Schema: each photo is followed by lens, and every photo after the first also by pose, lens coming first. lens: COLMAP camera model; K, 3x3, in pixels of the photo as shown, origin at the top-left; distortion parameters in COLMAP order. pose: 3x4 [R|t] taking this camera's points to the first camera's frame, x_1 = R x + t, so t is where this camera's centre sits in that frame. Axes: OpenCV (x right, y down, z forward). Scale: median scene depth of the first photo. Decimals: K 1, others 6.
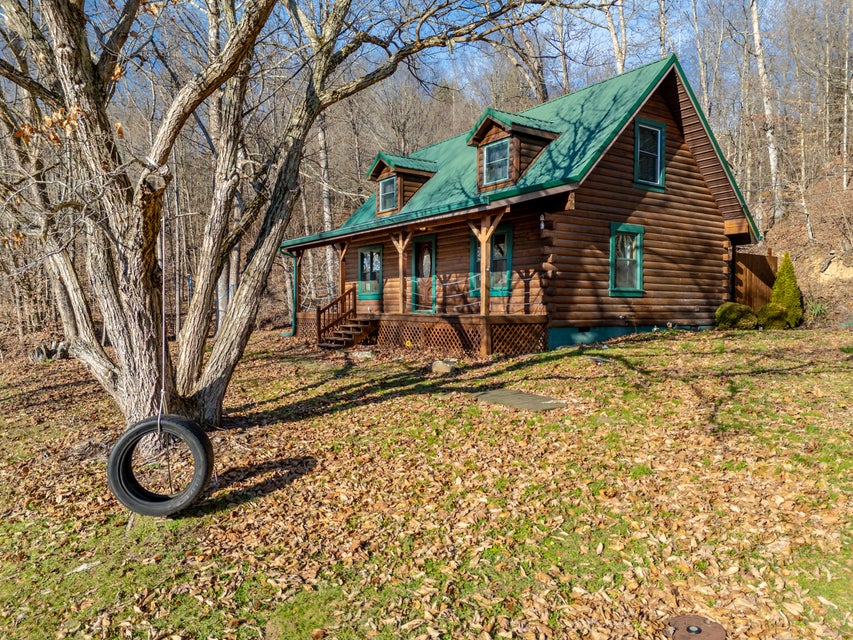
lens RADIAL K [[620.2, 0, 426.5], [0, 620.2, 320.0], [0, 0, 1]] dist [0.075258, -0.068102]
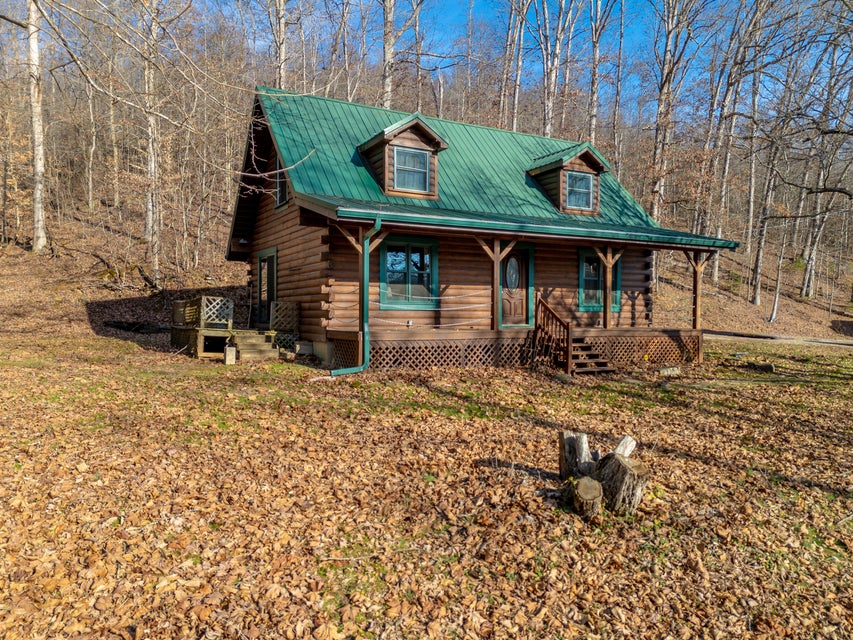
lens RADIAL K [[655.2, 0, 412.2], [0, 655.2, 317.2], [0, 0, 1]] dist [0.081013, -0.083549]
pose [[0.109705, -0.019678, 0.993769, -1.404806], [0.004383, 0.999804, 0.019313, -0.065911], [-0.993954, 0.002237, 0.109770, 1.506931]]
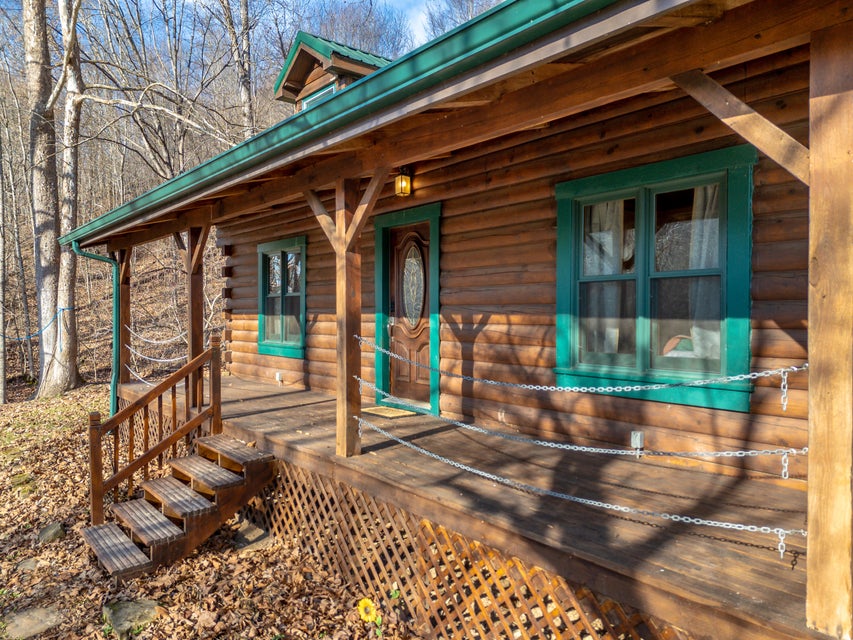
lens RADIAL K [[620.2, 0, 426.5], [0, 620.2, 320.0], [0, 0, 1]] dist [0.075258, -0.068102]
pose [[0.997533, -0.004034, 0.070077, -0.027335], [0.004375, 0.999979, -0.004712, -0.093952], [-0.070056, 0.005007, 0.997530, 0.883899]]
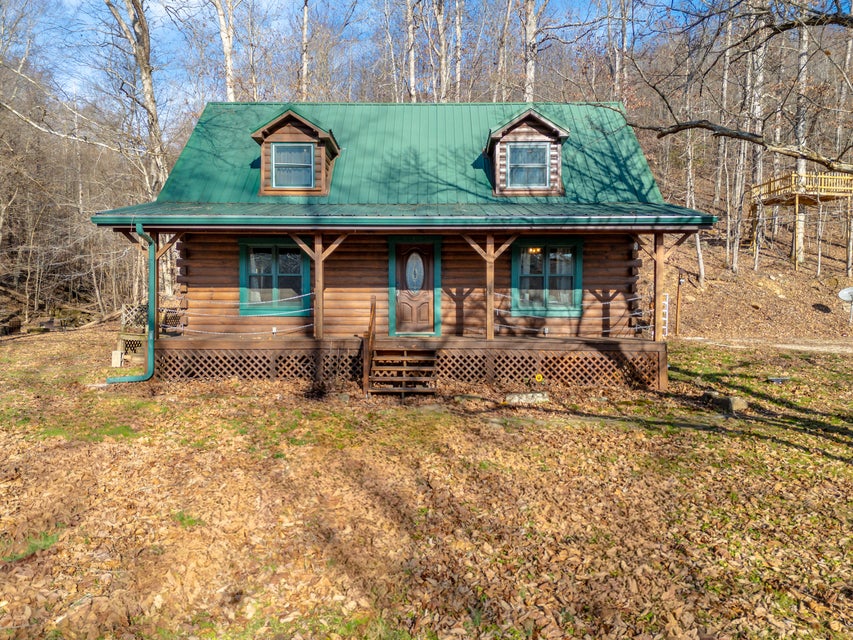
lens RADIAL K [[620.2, 0, 426.5], [0, 620.2, 320.0], [0, 0, 1]] dist [0.075258, -0.068102]
pose [[0.578117, -0.012879, 0.815853, -0.899136], [0.013644, 0.999888, 0.006116, -0.052031], [-0.815840, 0.007596, 0.578228, 0.782541]]
